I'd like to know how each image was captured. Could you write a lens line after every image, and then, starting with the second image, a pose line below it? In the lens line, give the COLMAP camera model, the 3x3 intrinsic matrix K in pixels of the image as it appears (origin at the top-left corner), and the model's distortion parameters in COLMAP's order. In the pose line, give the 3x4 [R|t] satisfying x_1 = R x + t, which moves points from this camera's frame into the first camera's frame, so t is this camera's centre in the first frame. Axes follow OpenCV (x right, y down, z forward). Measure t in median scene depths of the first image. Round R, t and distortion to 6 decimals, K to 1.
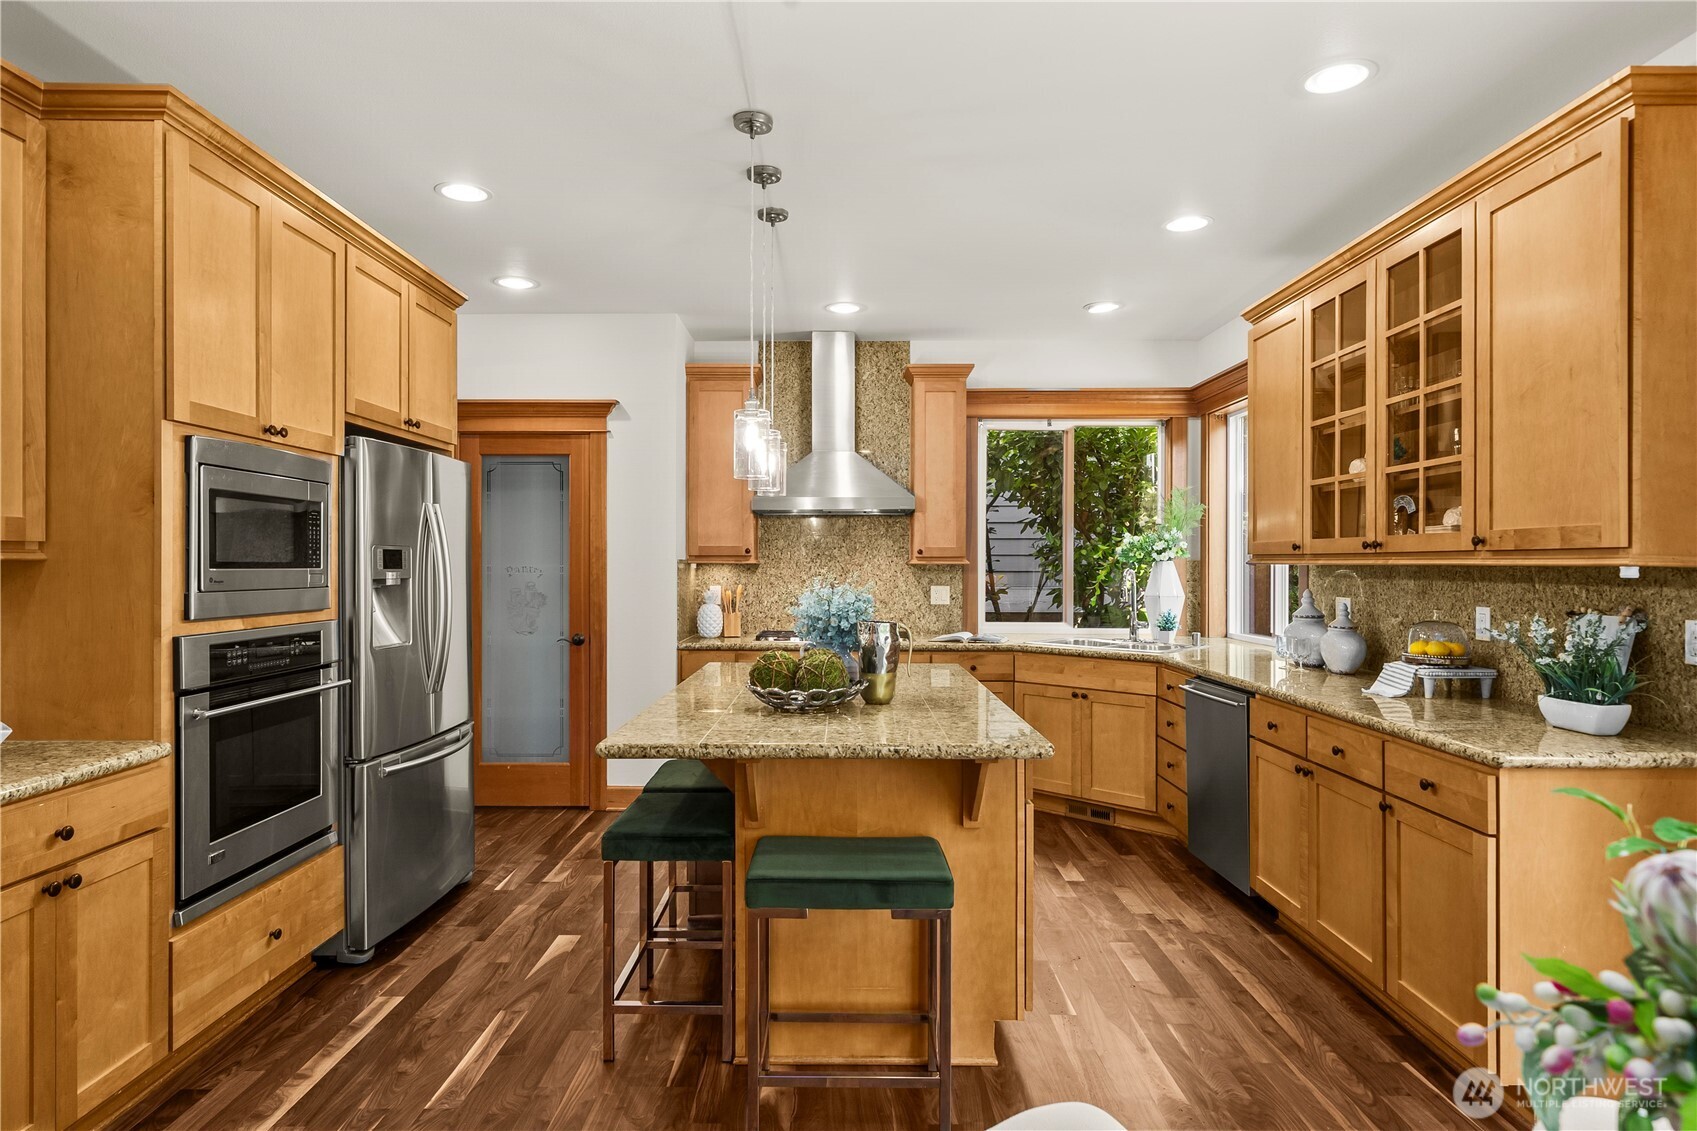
lens RADIAL K [[972.0, 0, 838.8], [0, 972.0, 565.8], [0, 0, 1]] dist [0.004619, -0.000871]
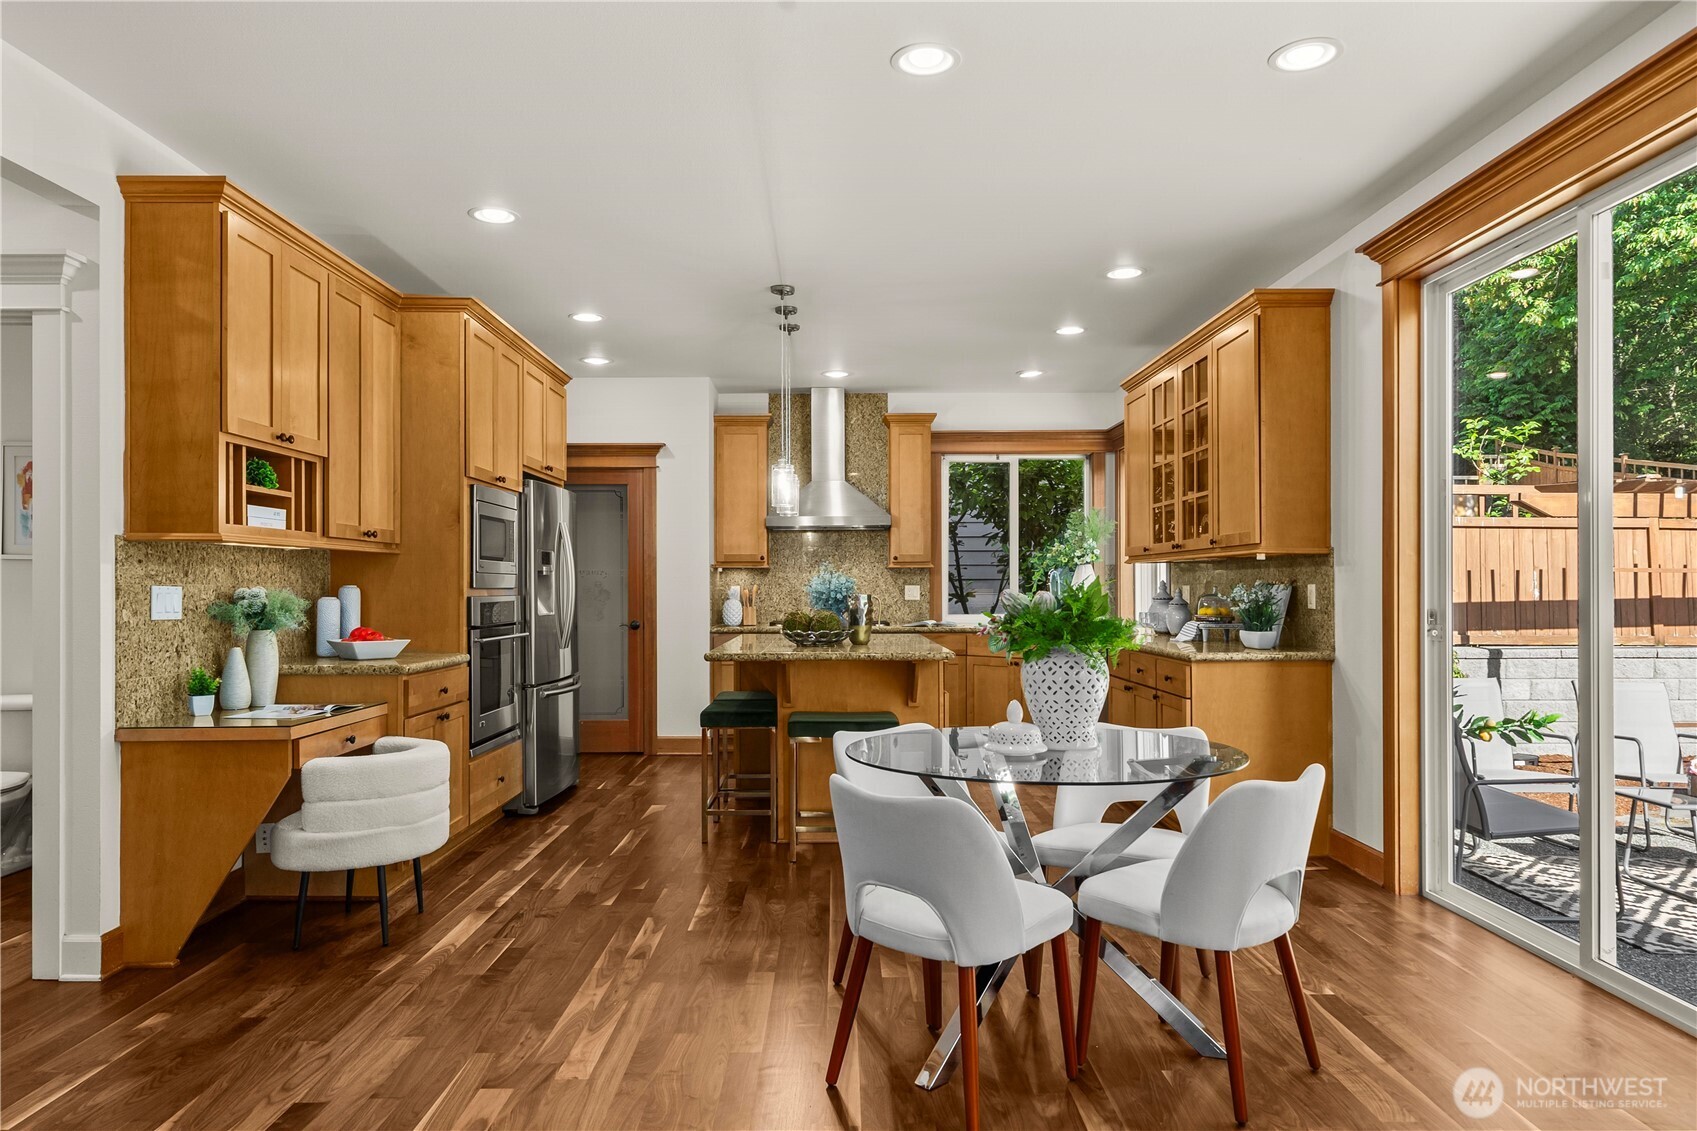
lens RADIAL K [[1077.9, 0, 838.8], [0, 1077.9, 580.9], [0, 0, 1]] dist [0.019863, 0.001402]
pose [[0.999926, -0.004189, 0.011461, -0.012399], [0.004283, 0.999957, -0.008177, 0.040098], [-0.011426, 0.008225, 0.999901, -0.635931]]
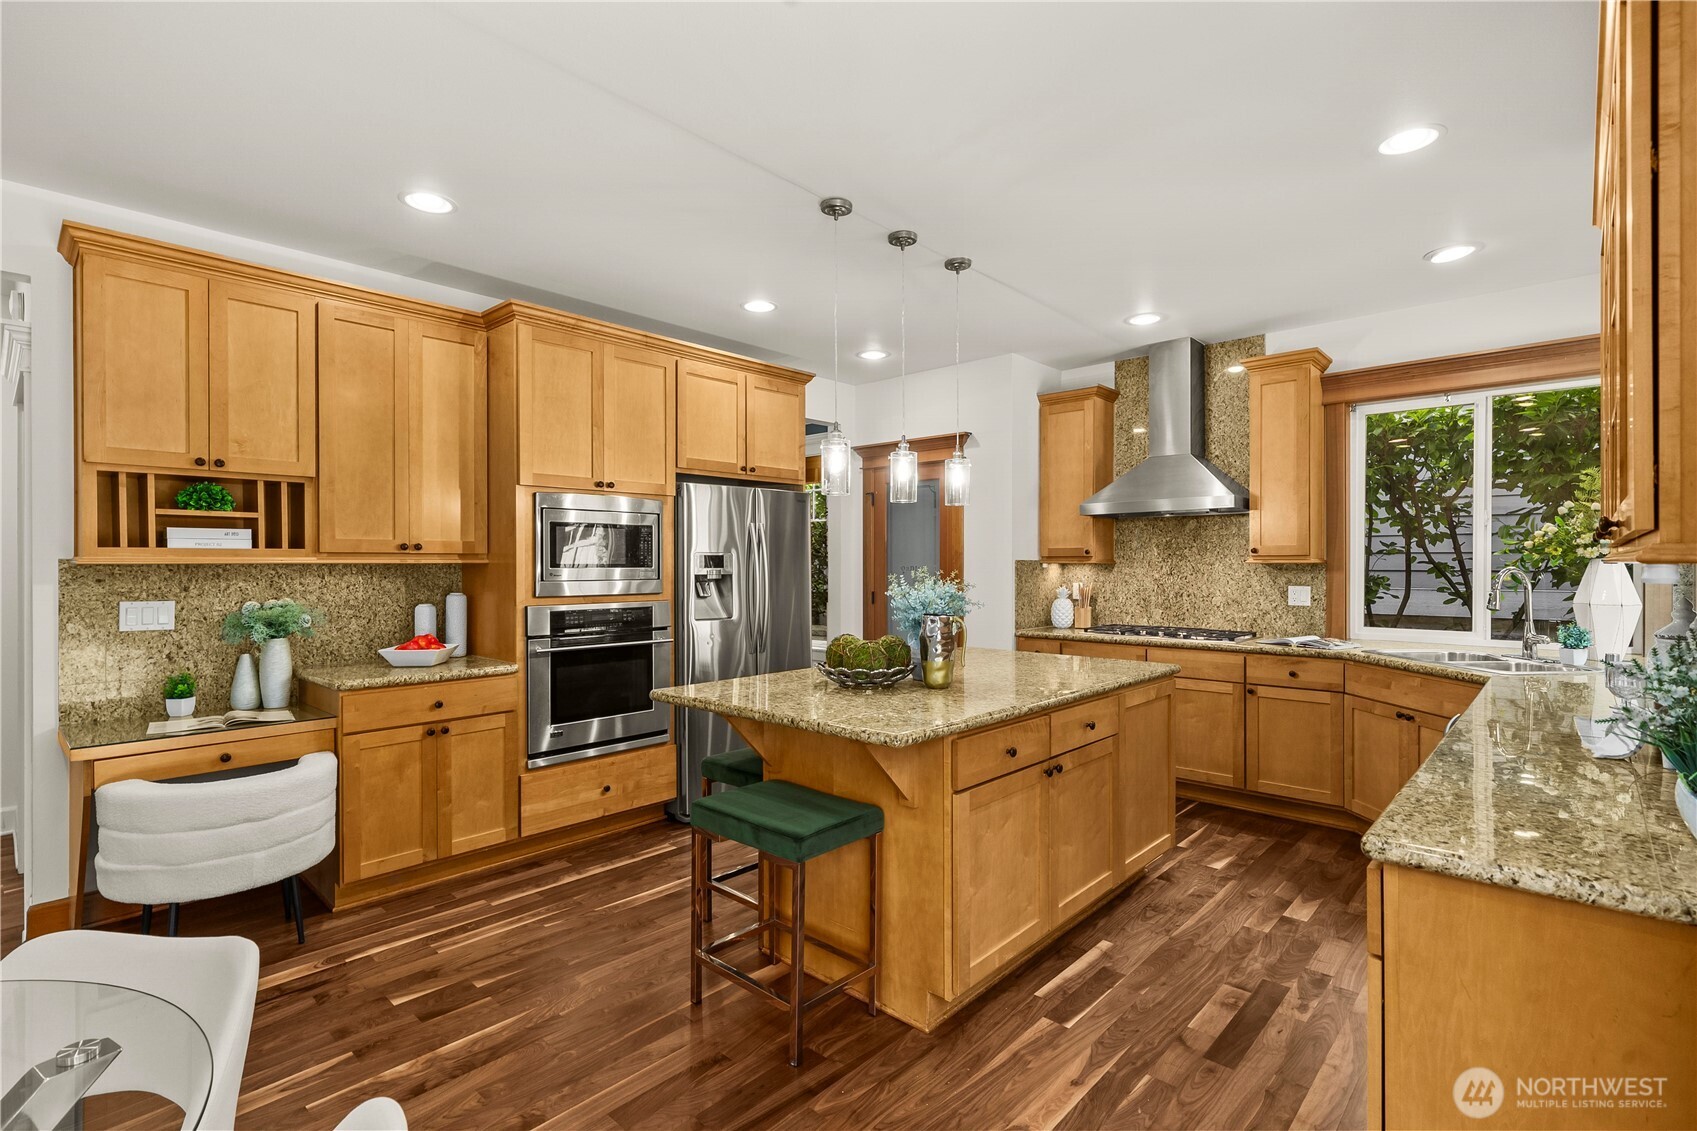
lens RADIAL K [[794.6, 0, 848.7], [0, 794.6, 567.3], [0, 0, 1]] dist [0.004604, -0.001560]
pose [[0.741329, -0.000019, -0.671142, 0.464249], [0.001684, 0.999997, 0.001832, 0.000259], [0.671140, -0.002488, 0.741327, 0.200881]]
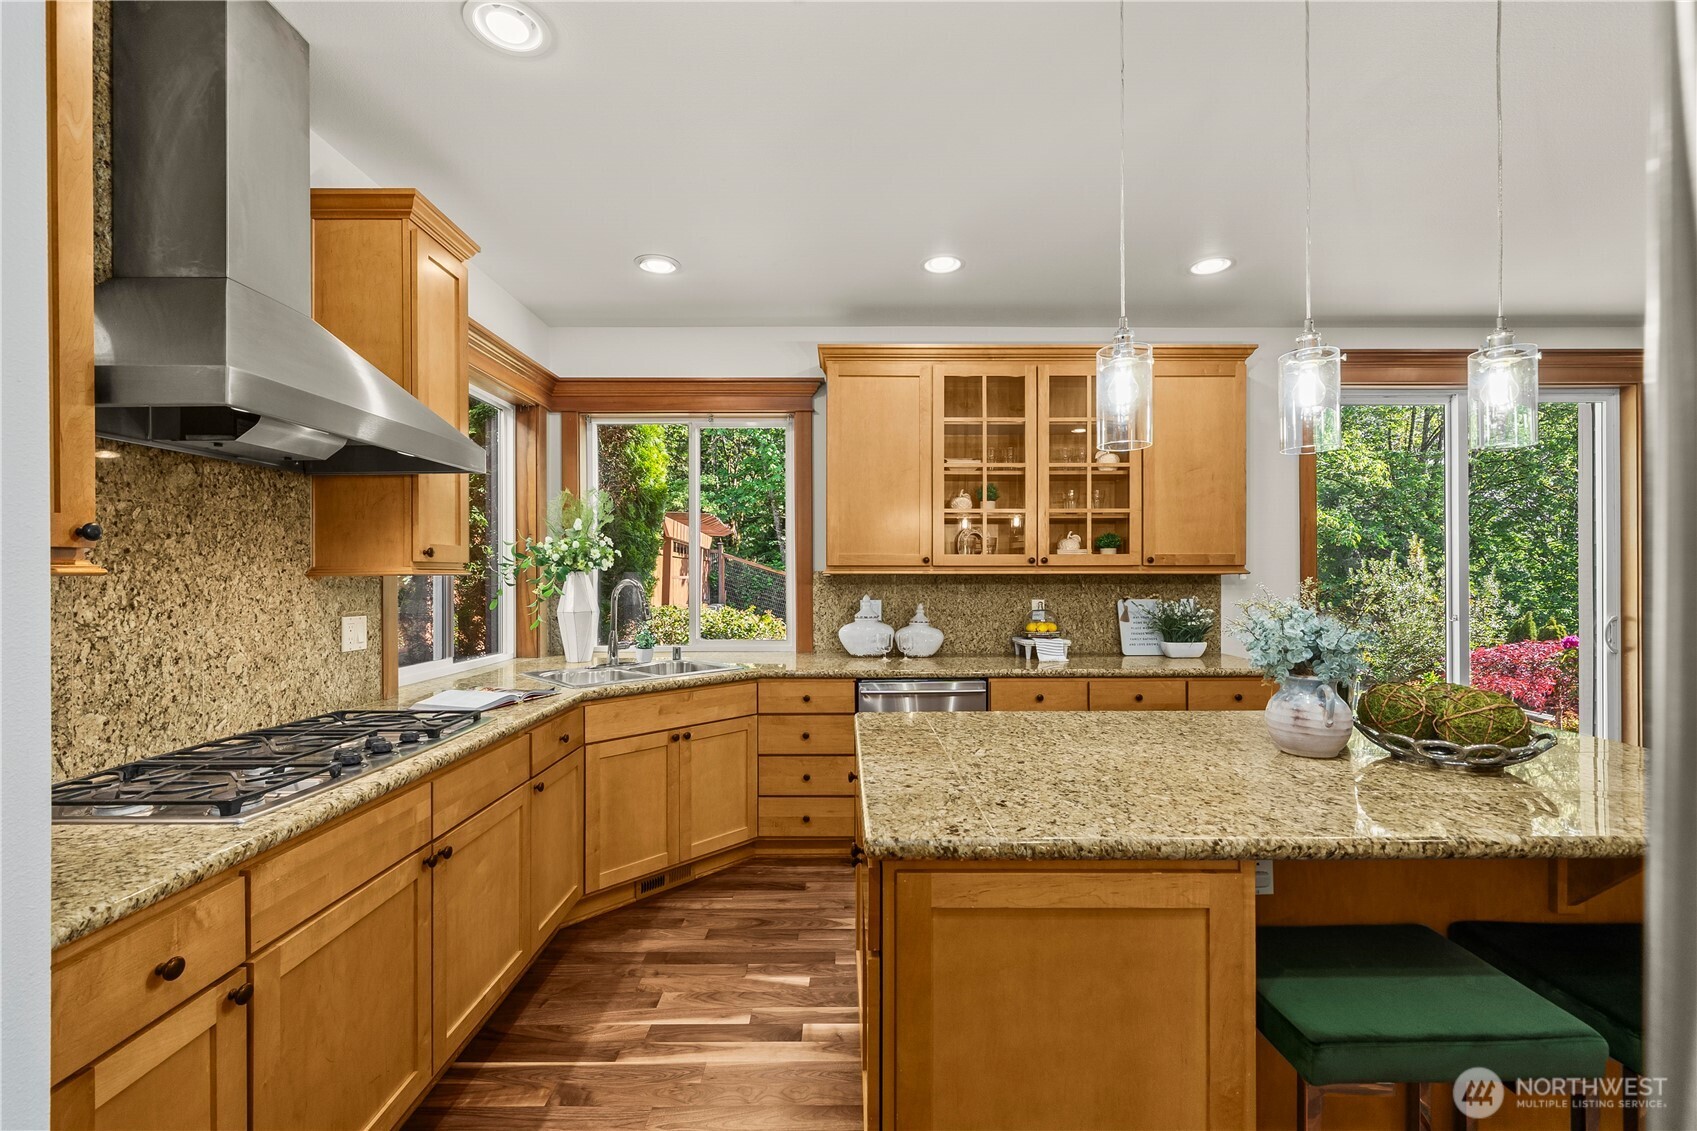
lens RADIAL K [[708.9, 0, 841.4], [0, 708.9, 574.3], [0, 0, 1]] dist [0.003846, -0.002118]
pose [[-0.002270, 0.000406, 0.999997, -0.450363], [0.005796, 0.999983, -0.000393, -0.001410], [-0.999981, 0.005795, -0.002273, 1.132902]]
